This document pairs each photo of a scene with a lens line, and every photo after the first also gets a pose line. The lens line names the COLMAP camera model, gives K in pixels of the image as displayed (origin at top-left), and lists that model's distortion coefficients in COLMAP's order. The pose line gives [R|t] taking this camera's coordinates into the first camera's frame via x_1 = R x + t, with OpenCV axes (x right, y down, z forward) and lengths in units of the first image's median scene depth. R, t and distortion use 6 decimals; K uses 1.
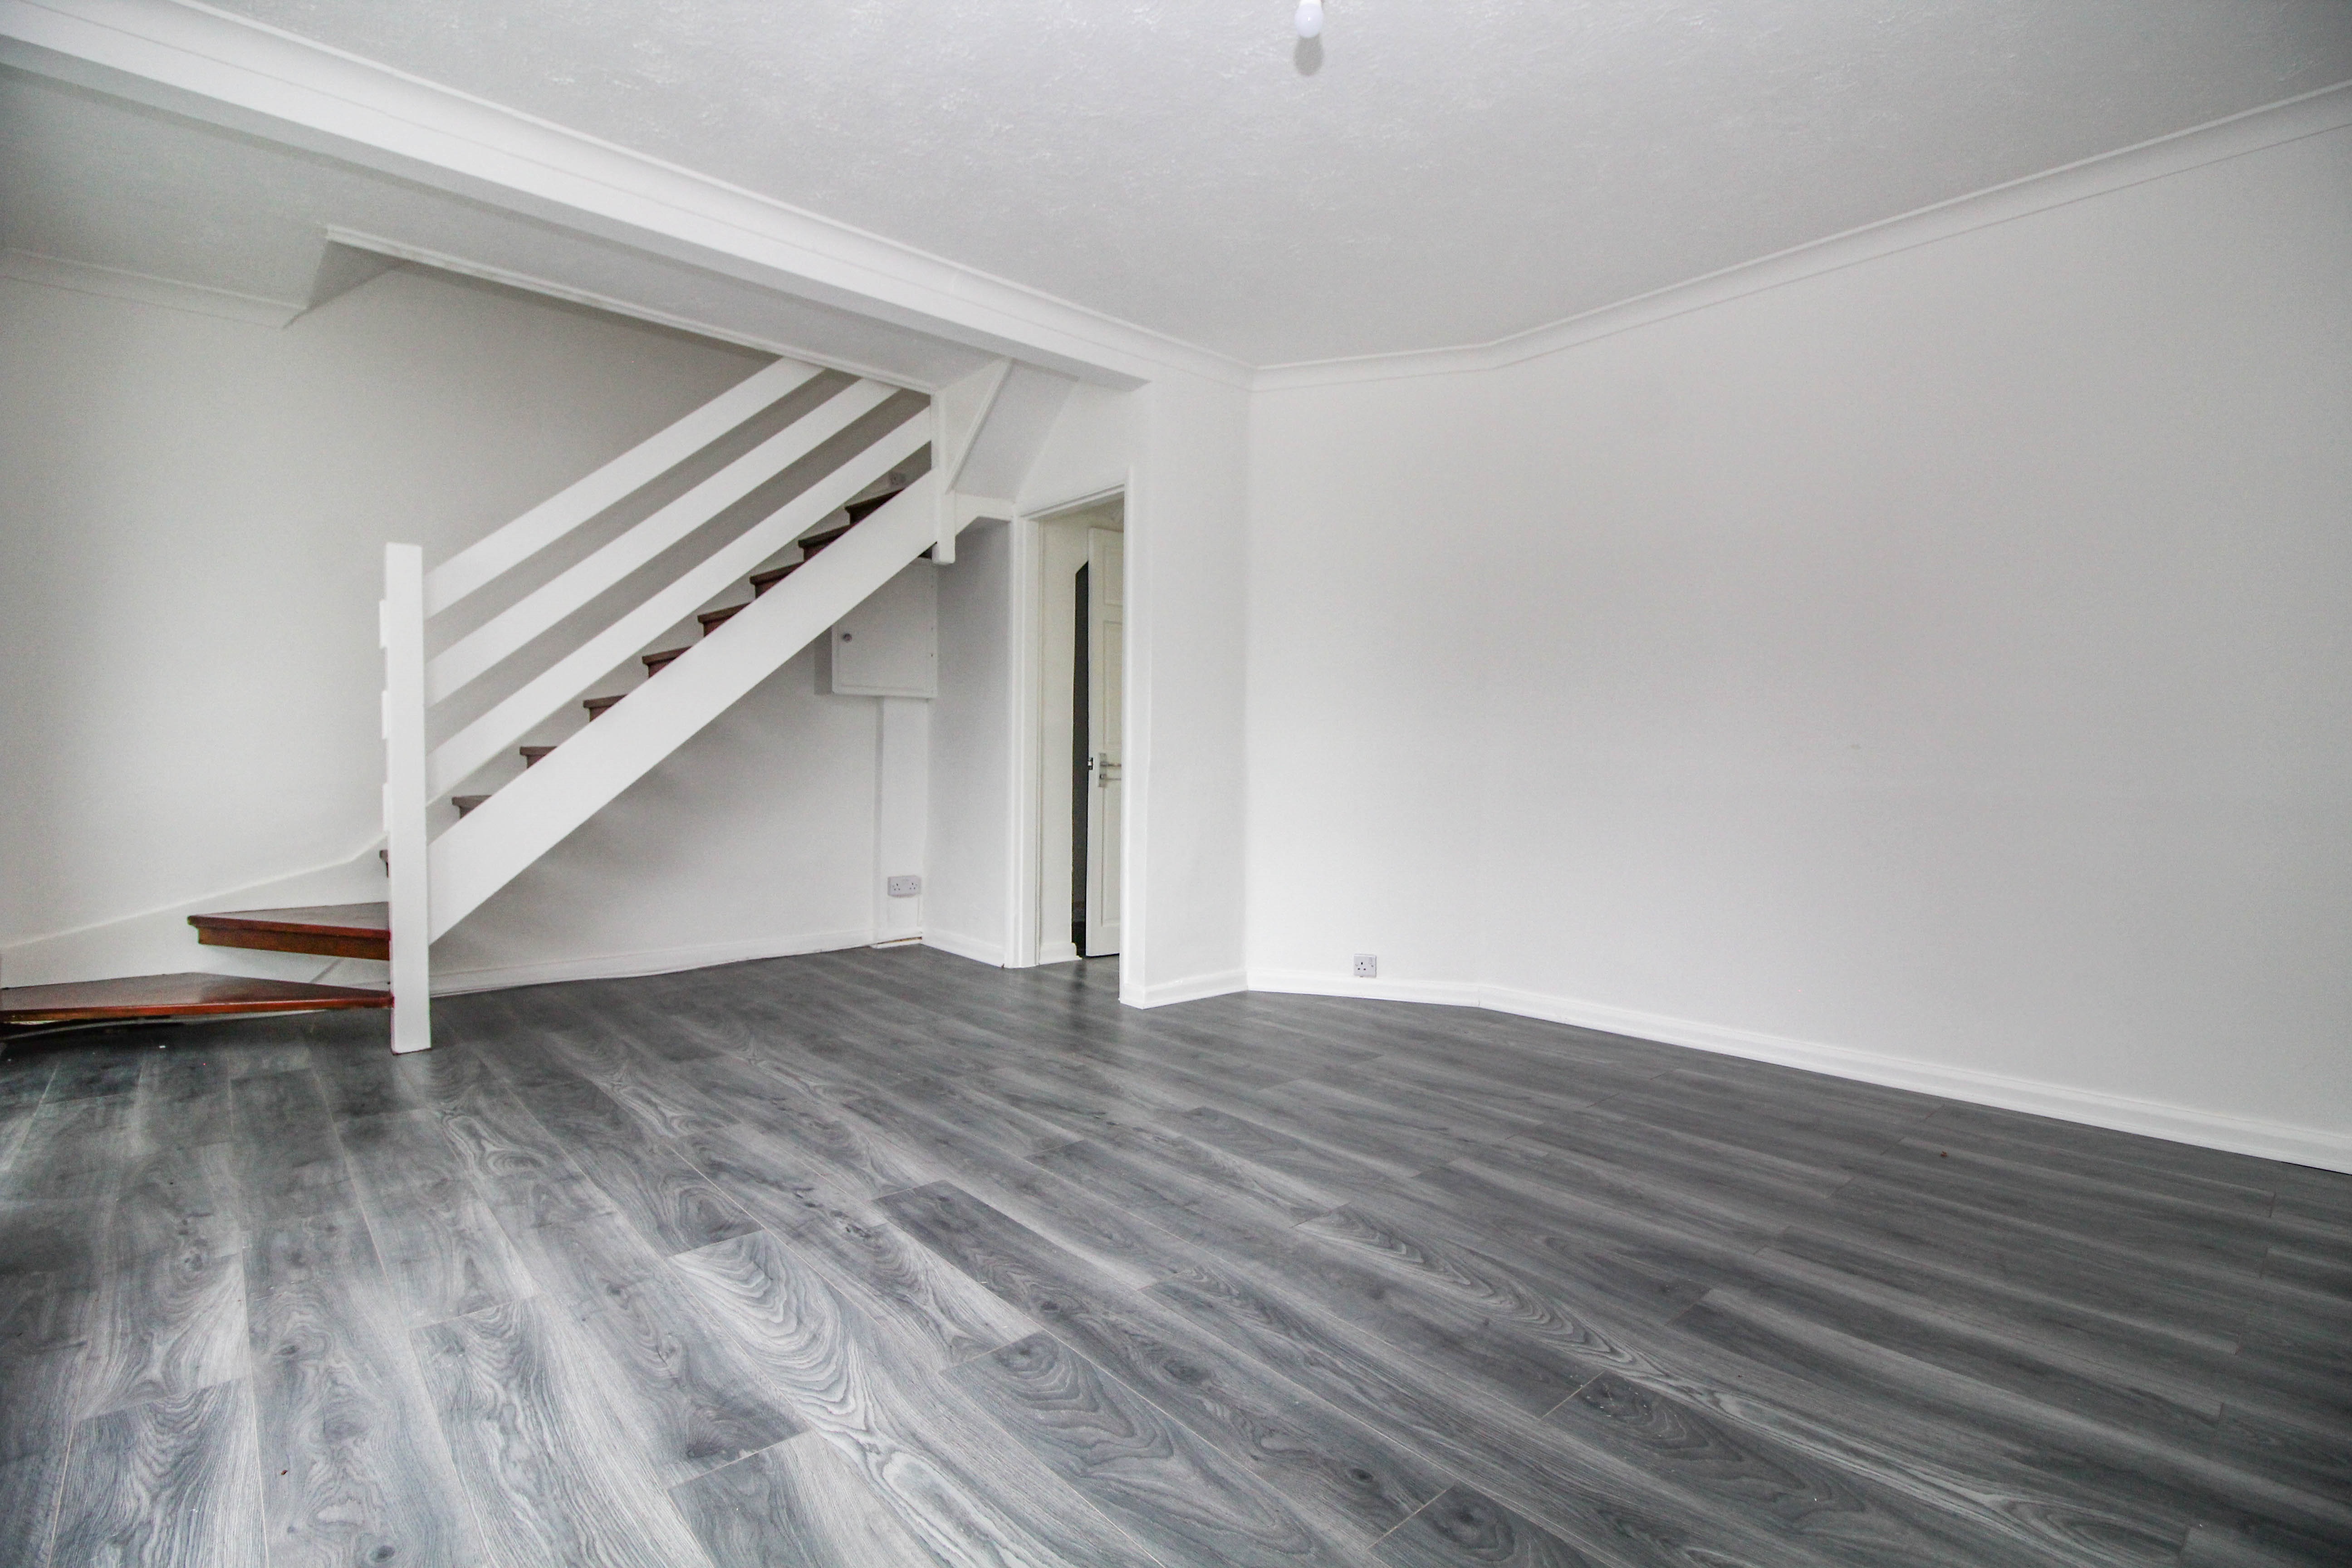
lens RADIAL K [[1093.9, 0, 1172.5], [0, 1093.9, 776.9], [0, 0, 1]] dist [0.003612, -0.013609]
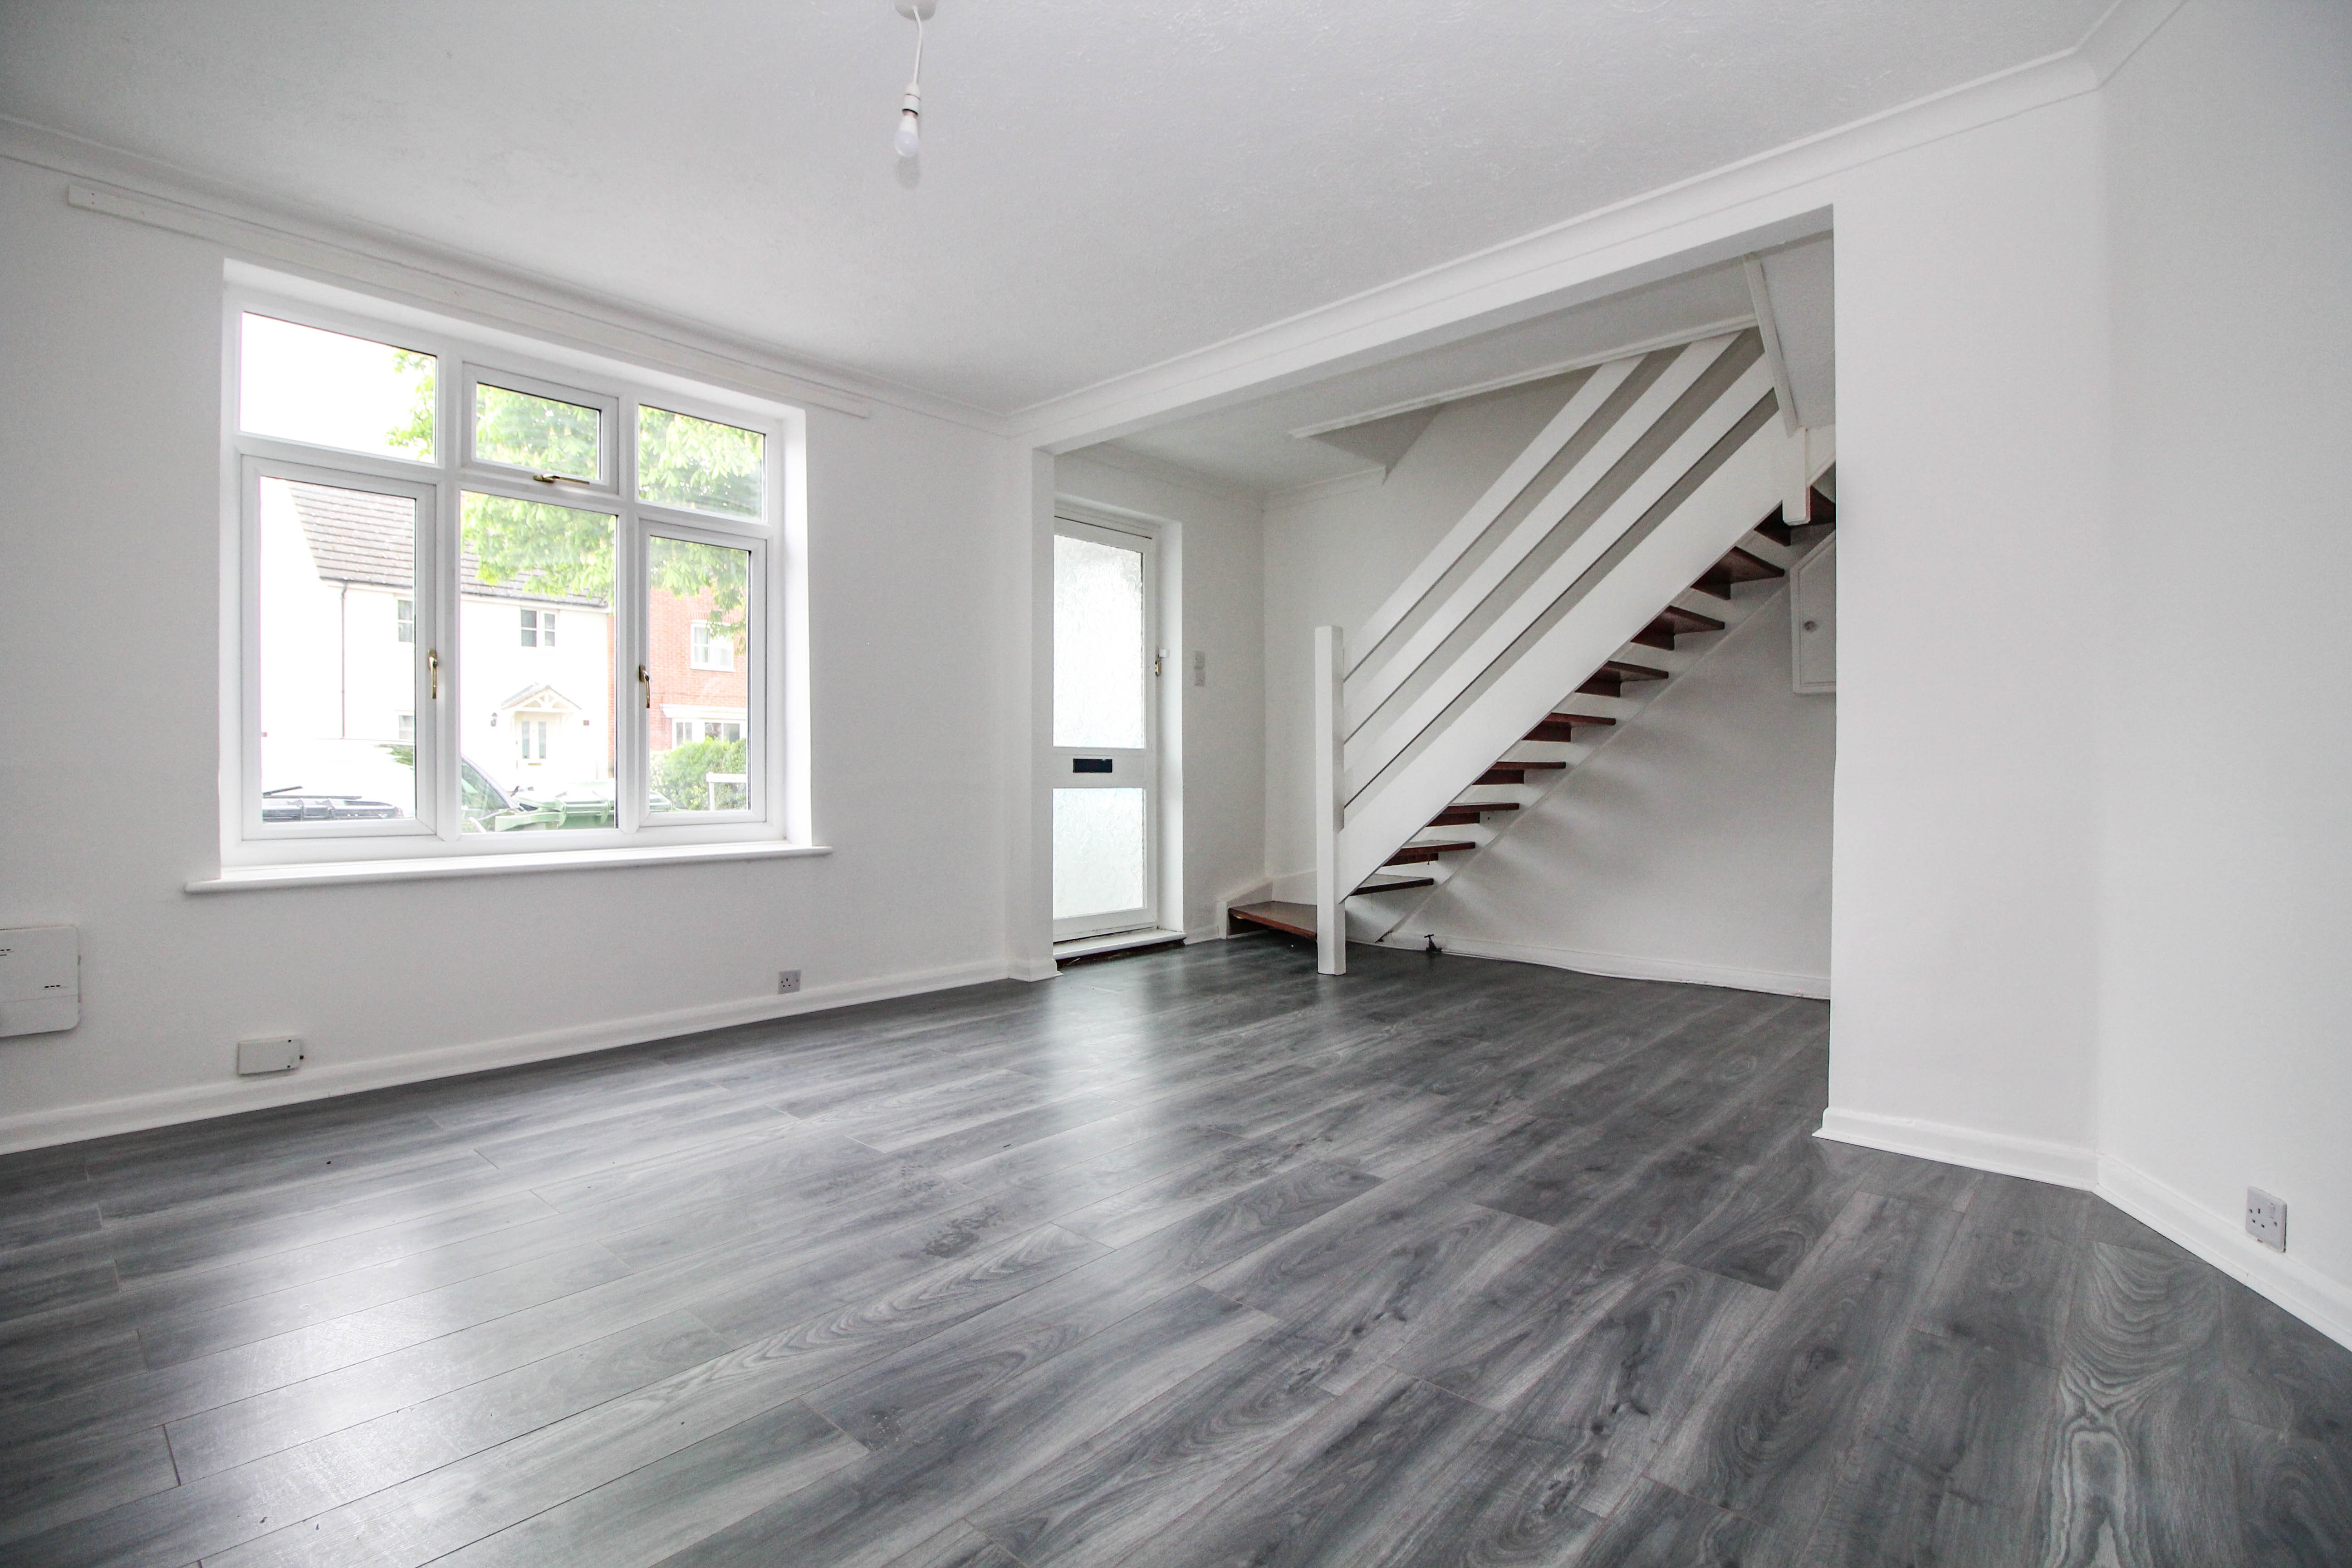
lens RADIAL K [[1093.9, 0, 1172.5], [0, 1093.9, 776.9], [0, 0, 1]] dist [0.003612, -0.013609]
pose [[0.094433, -0.004810, -0.995520, 0.857672], [-0.013438, 0.999891, -0.006106, 0.000018], [0.995441, 0.013955, 0.094358, 0.761553]]
